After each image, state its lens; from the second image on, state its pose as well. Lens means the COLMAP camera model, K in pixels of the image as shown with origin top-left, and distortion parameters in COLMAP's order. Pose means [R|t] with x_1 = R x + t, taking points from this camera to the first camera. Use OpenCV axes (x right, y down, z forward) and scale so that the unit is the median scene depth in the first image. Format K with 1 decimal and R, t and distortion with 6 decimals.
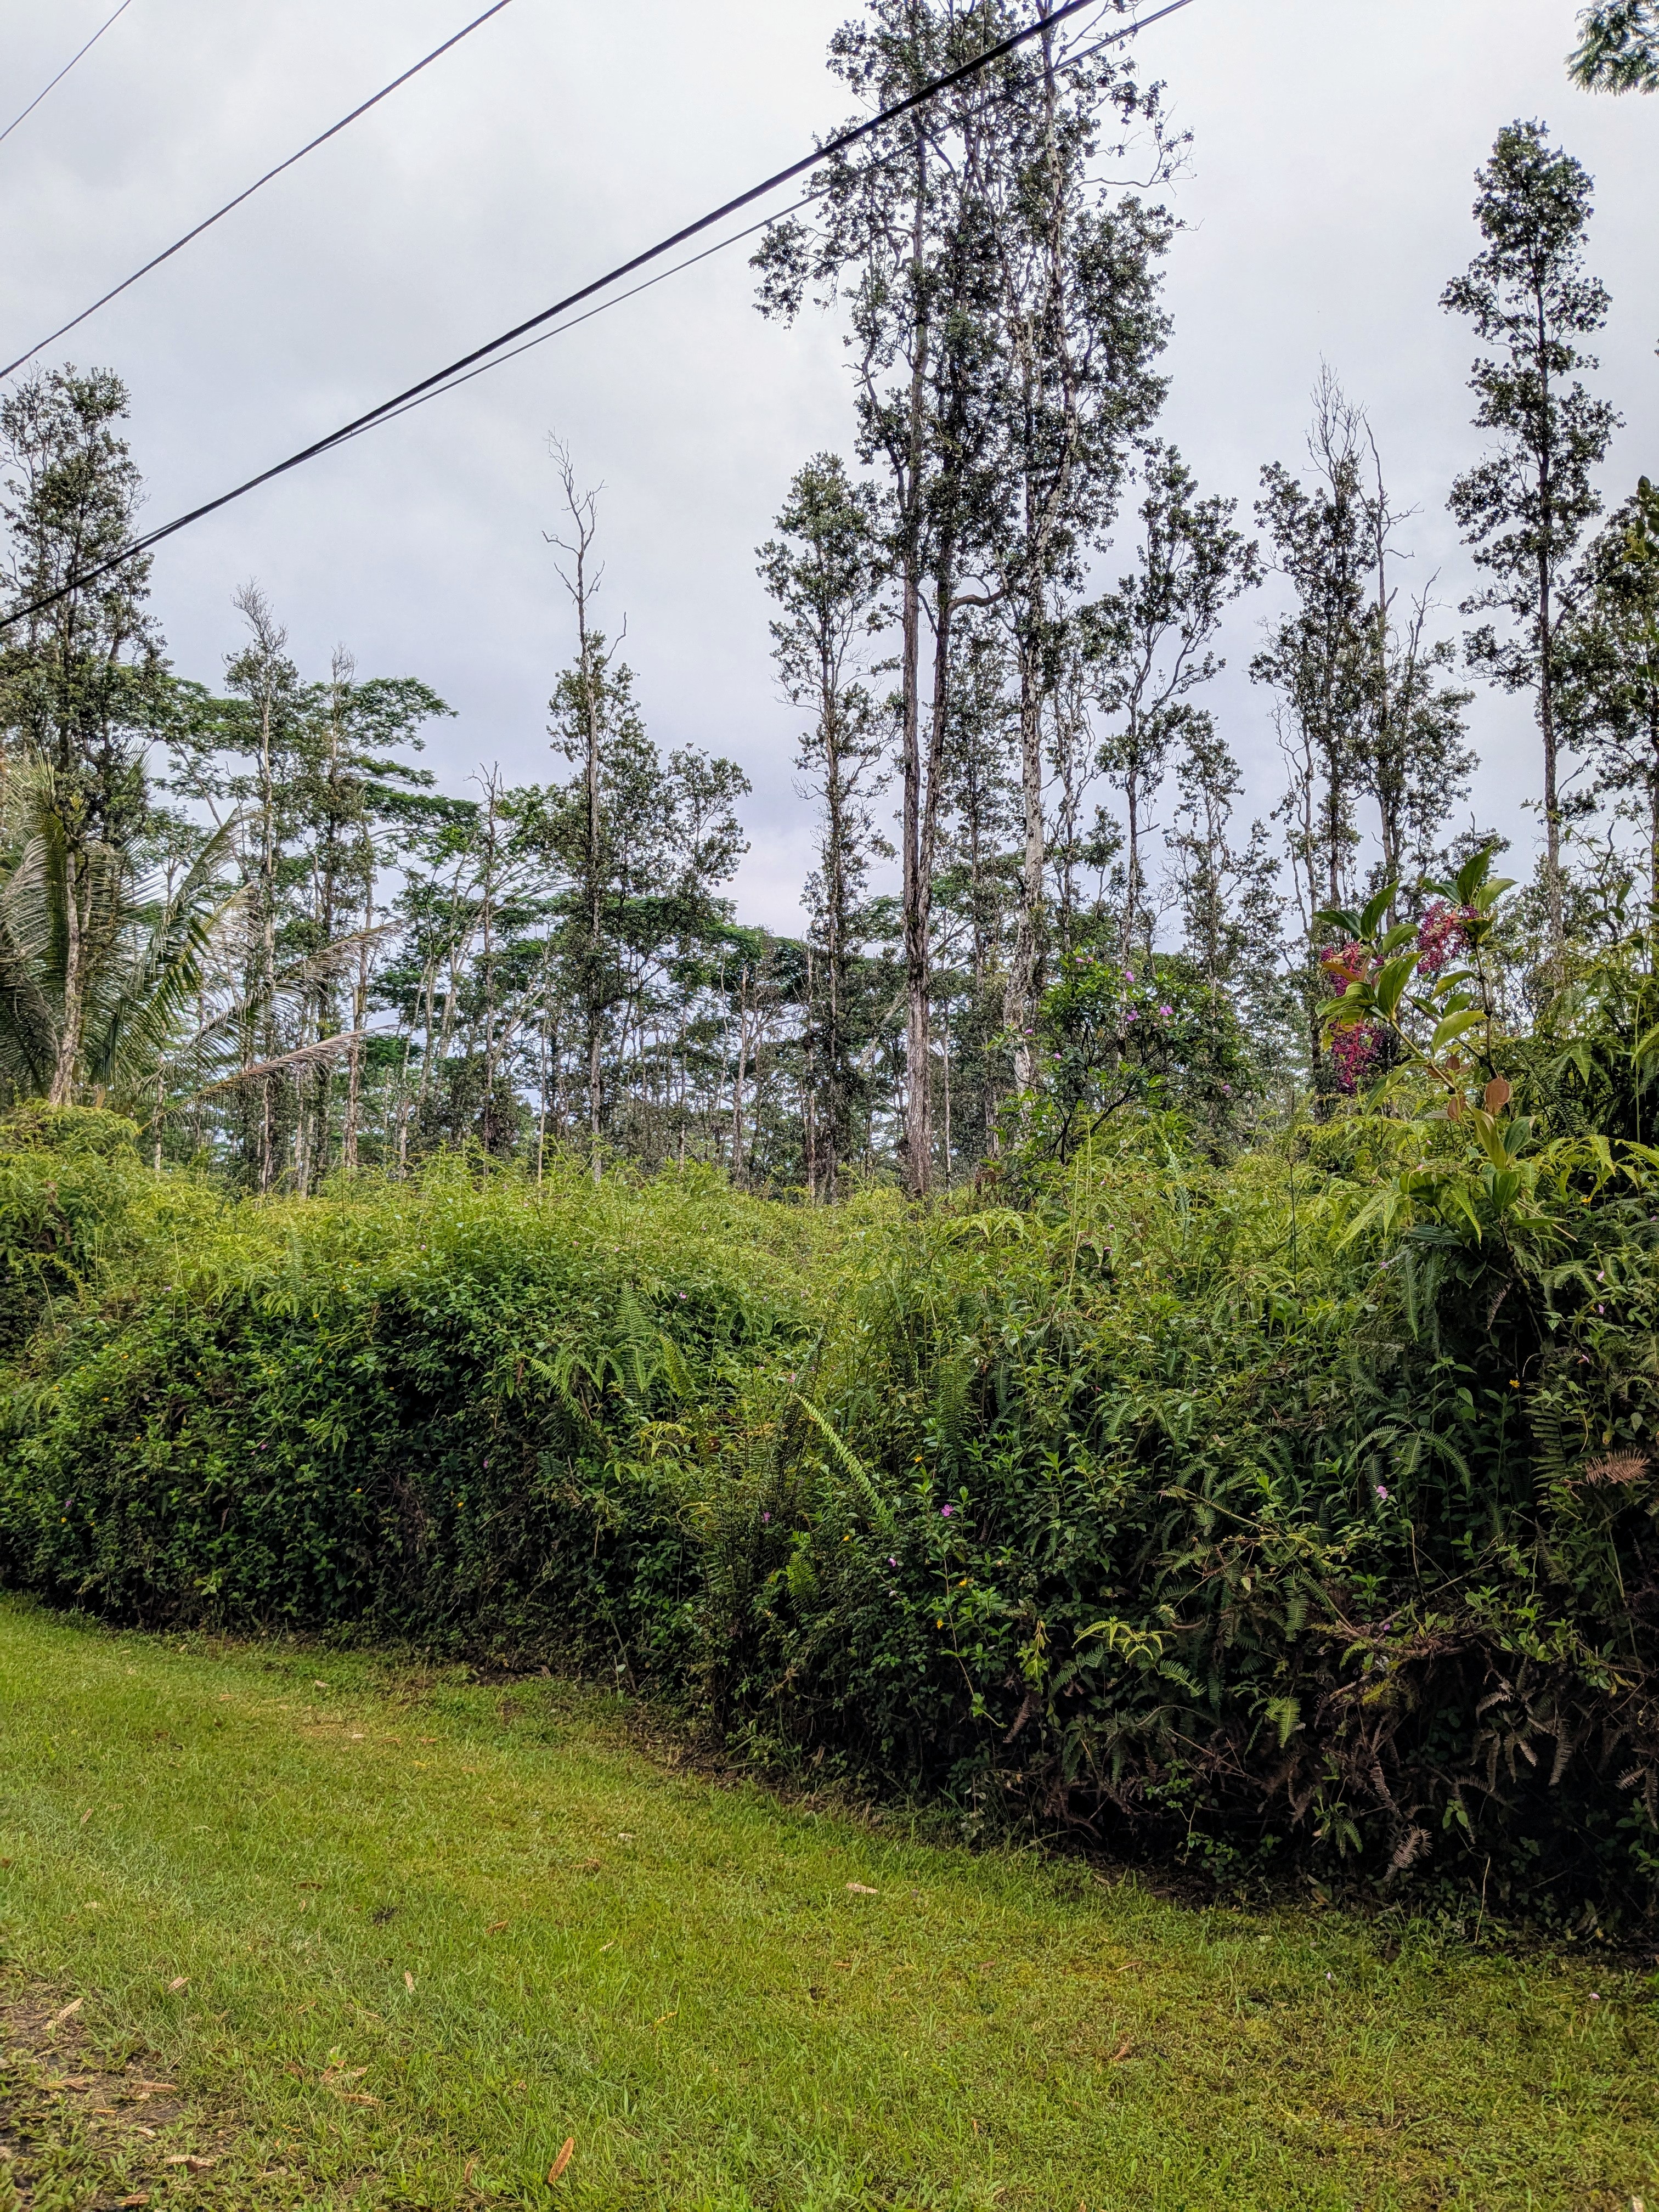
lens RADIAL K [[1741.2, 0, 829.5], [0, 1741.2, 1106.0], [0, 0, 1]] dist [0.001751, -0.050735]
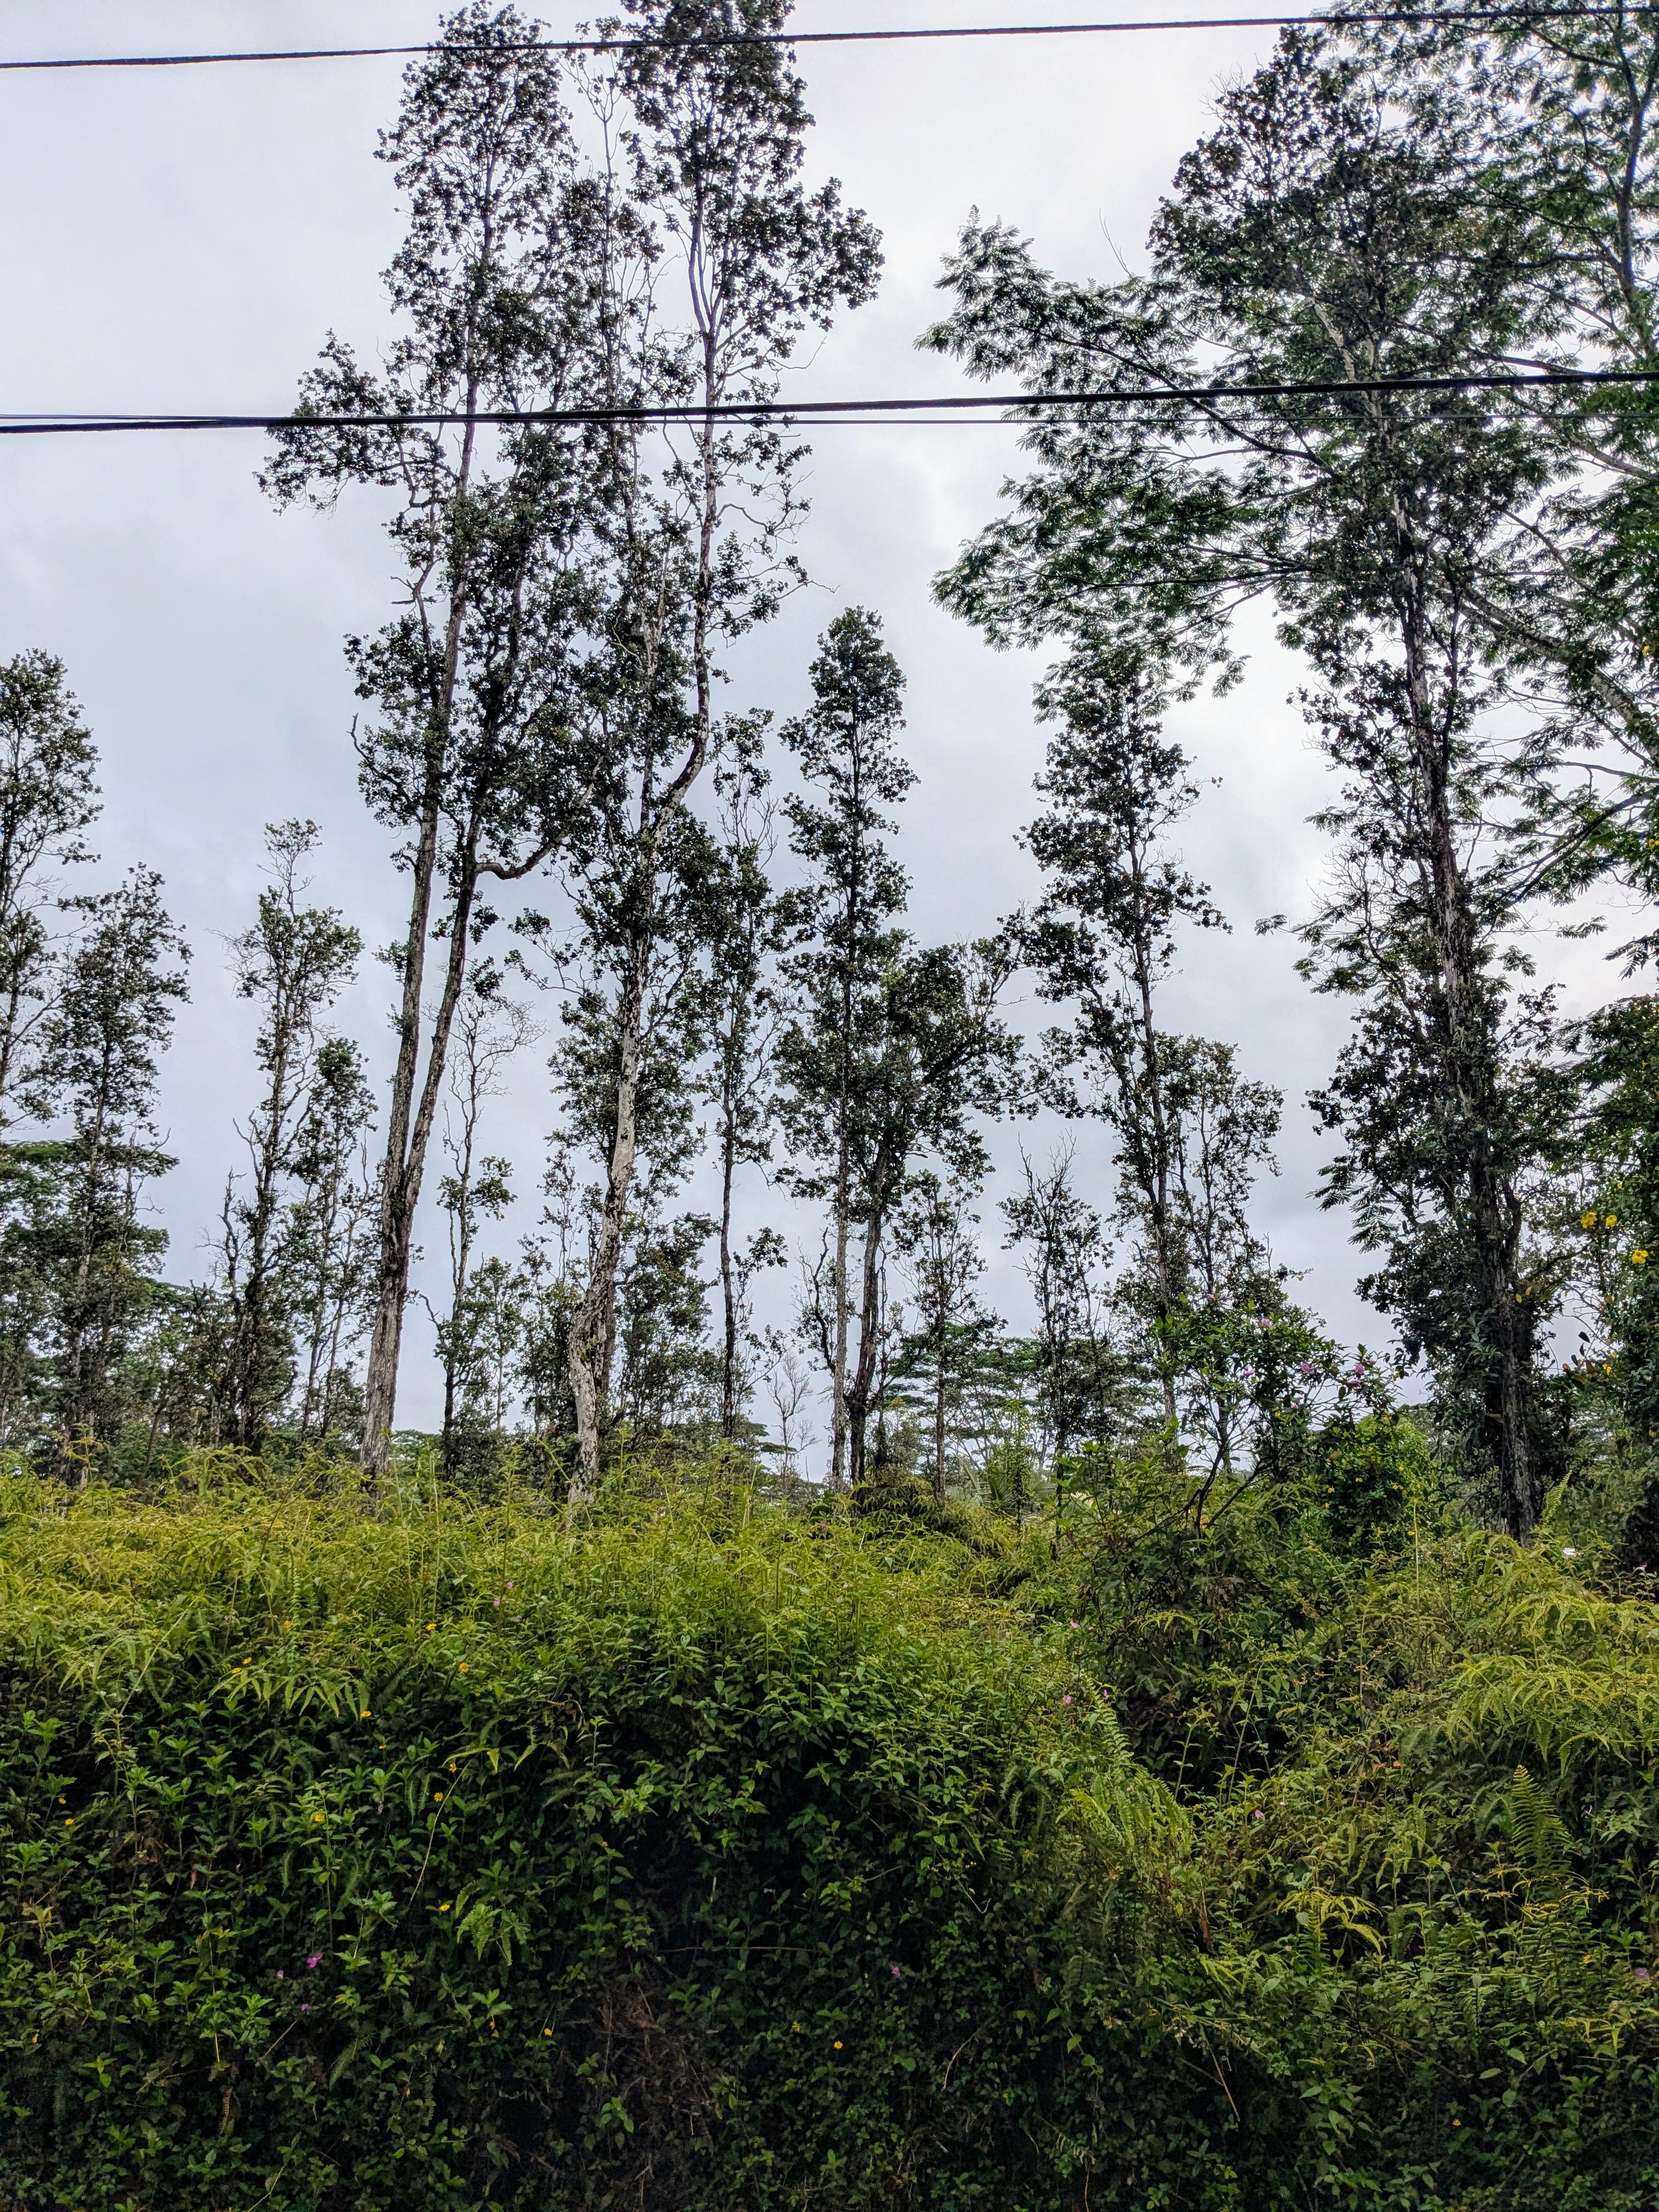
lens RADIAL K [[1741.2, 0, 829.5], [0, 1741.2, 1106.0], [0, 0, 1]] dist [0.001751, -0.050735]
pose [[0.791289, 0.218320, 0.571137, -0.198390], [-0.096475, 0.966961, -0.235963, 0.017318], [-0.603783, 0.131615, 0.786208, 0.154460]]
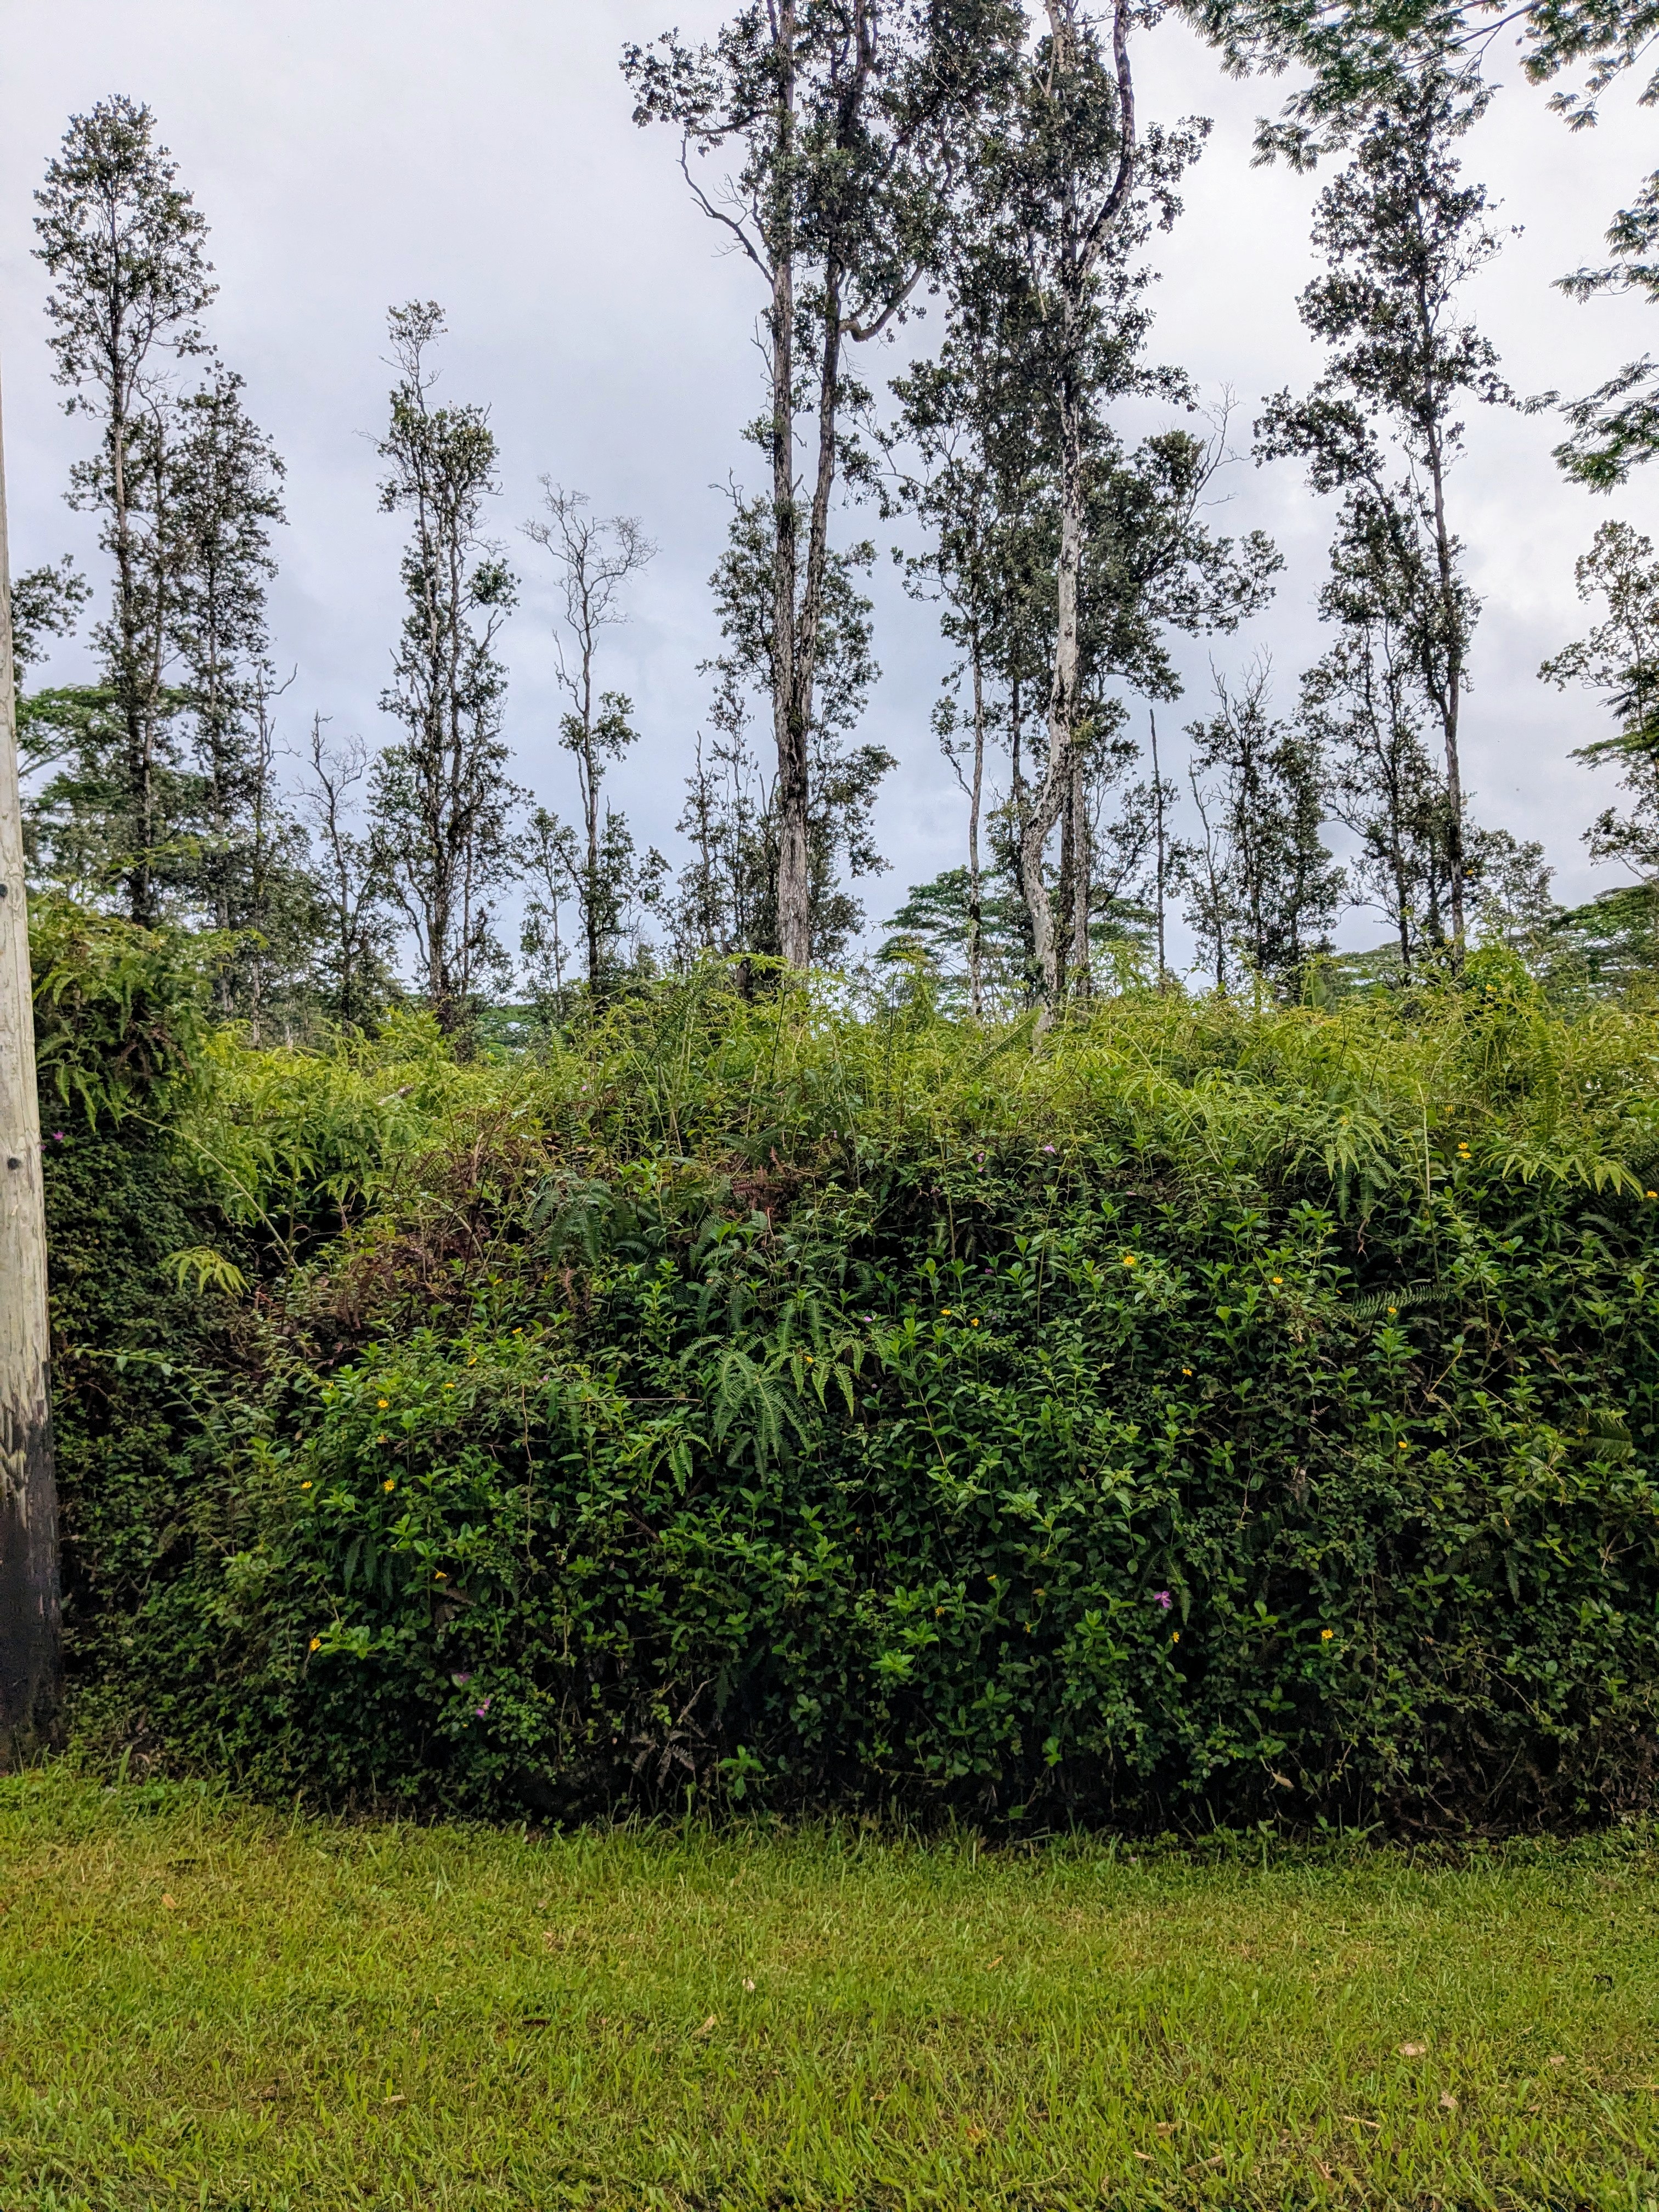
lens RADIAL K [[1760.9, 0, 674.8], [0, 1760.9, 1080.7], [0, 0, 1]] dist [0.058893, -0.123876]
pose [[0.790403, 0.063902, 0.609245, -0.364579], [-0.075078, 0.997152, -0.007186, 0.051684], [-0.607969, -0.040061, 0.792949, 0.334146]]
